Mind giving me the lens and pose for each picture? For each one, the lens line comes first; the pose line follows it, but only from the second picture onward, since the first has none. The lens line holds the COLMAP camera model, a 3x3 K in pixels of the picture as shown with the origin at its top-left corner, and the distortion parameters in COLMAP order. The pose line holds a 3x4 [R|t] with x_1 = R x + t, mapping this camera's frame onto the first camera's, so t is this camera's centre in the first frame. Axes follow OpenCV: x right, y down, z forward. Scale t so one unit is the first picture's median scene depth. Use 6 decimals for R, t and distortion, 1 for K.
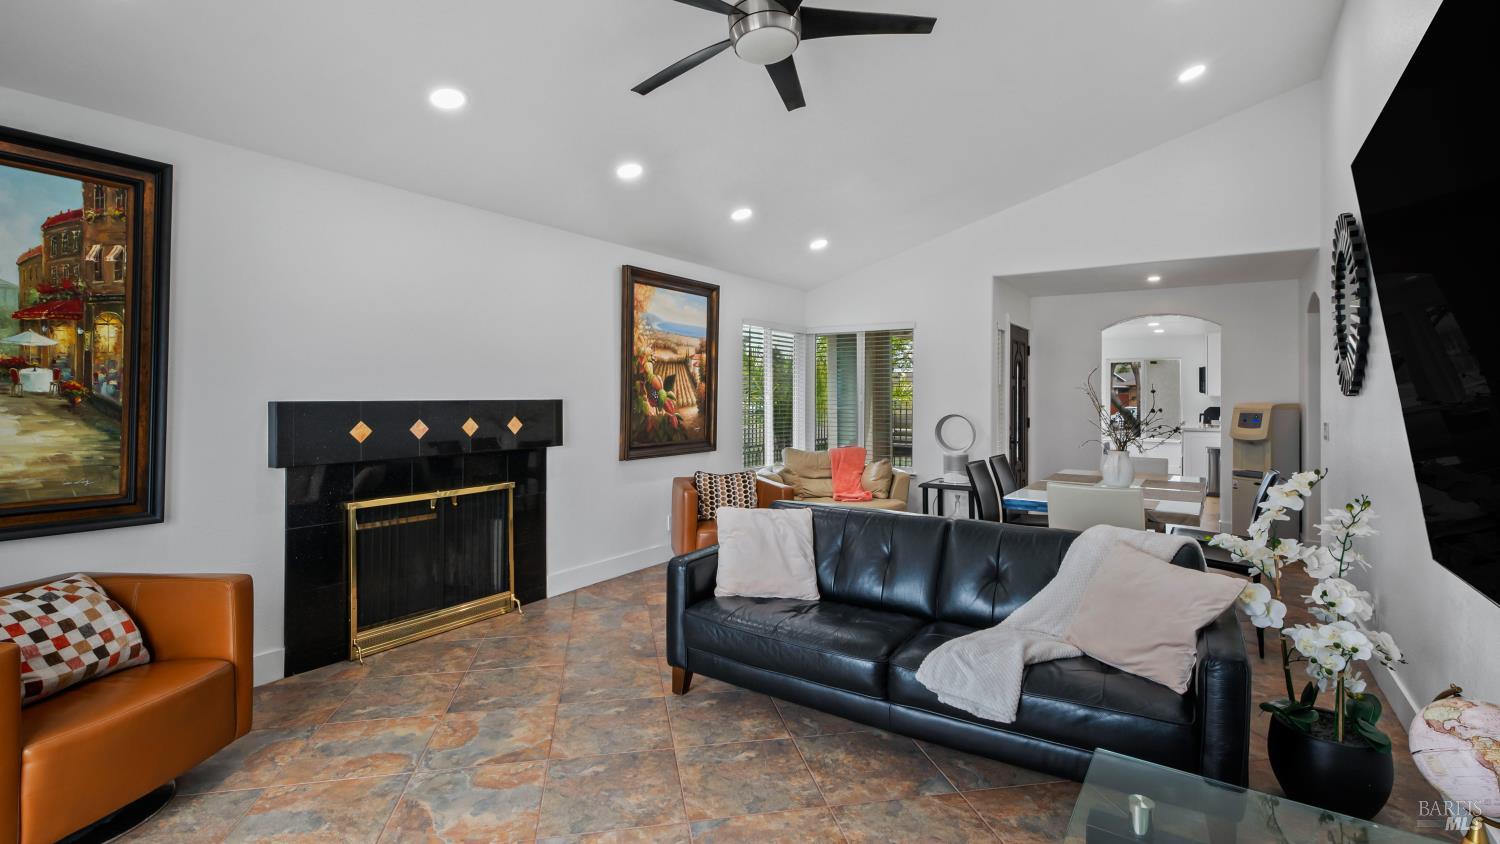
lens RADIAL K [[688.7, 0, 746.9], [0, 688.7, 390.4], [0, 0, 1]] dist [0.002109, -0.000087]
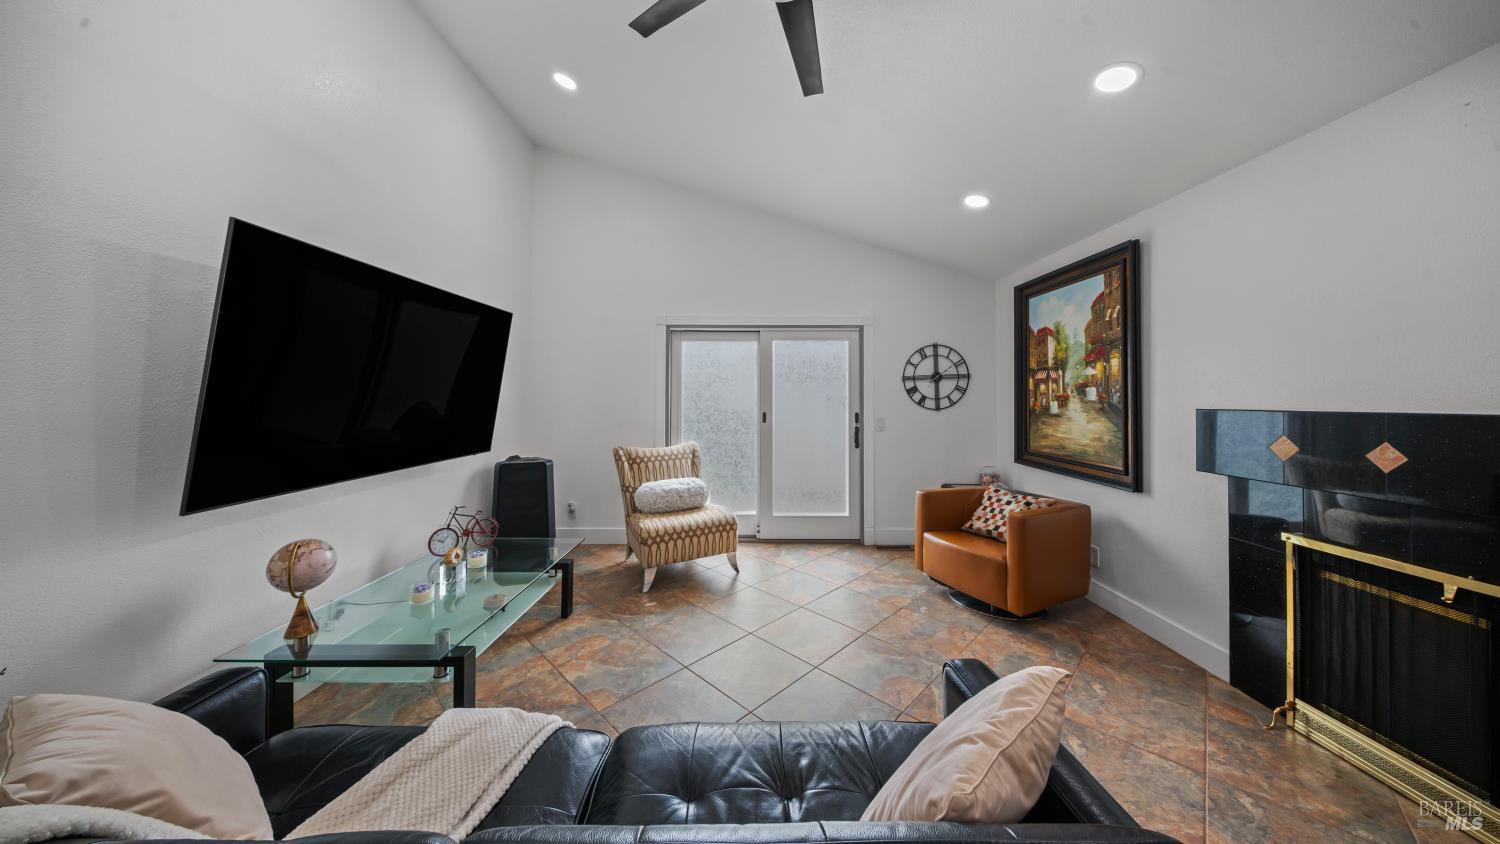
lens RADIAL K [[455.1, 0, 754.9], [0, 455.1, 388.8], [0, 0, 1]] dist [-0.006133, -0.000047]
pose [[-0.826024, -0.022212, -0.563197, 0.343891], [-0.005579, 0.999496, -0.031237, 0.013333], [0.563607, -0.022660, -0.825732, 1.422826]]
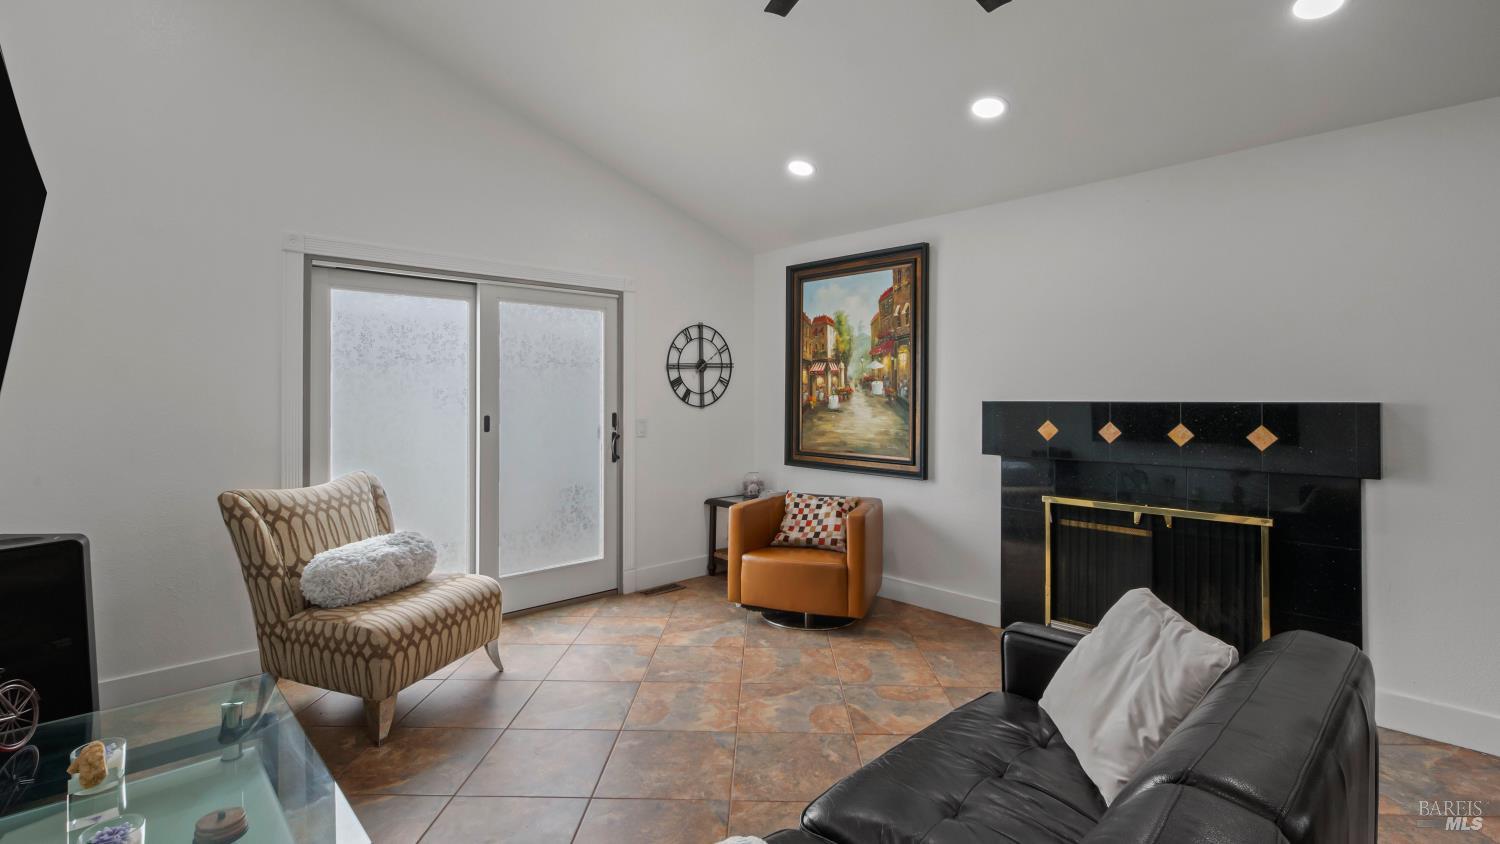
lens RADIAL K [[688.7, 0, 746.9], [0, 688.7, 390.4], [0, 0, 1]] dist [0.002109, -0.000087]
pose [[-0.216496, -0.012644, -0.976202, 0.757854], [0.004503, 0.999893, -0.013950, 0.014814], [0.976273, -0.007416, -0.216415, 1.014056]]
